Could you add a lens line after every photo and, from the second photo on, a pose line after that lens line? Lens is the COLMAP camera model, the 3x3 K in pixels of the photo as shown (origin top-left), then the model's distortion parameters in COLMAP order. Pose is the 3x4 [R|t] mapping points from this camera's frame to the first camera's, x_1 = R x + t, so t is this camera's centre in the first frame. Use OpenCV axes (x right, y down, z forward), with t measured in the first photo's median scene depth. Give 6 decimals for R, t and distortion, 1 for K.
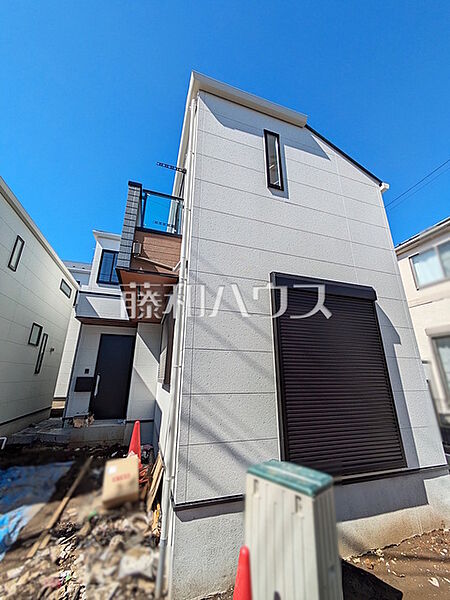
lens RADIAL K [[237.5, 0, 225.0], [0, 237.5, 300.0], [0, 0, 1]] dist [-0.000813, -0.000006]
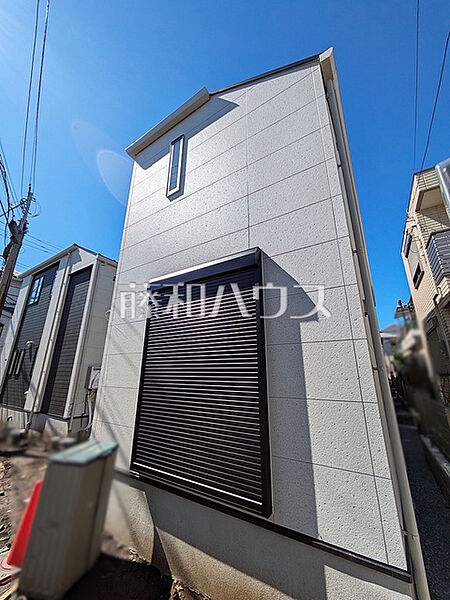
lens RADIAL K [[237.5, 0, 225.0], [0, 237.5, 300.0], [0, 0, 1]] dist [-0.000813, -0.000006]
pose [[0.623400, -0.236218, -0.745368, 1.007407], [0.231281, 0.966325, -0.112807, 0.150990], [0.746915, -0.102066, 0.657039, 0.436497]]
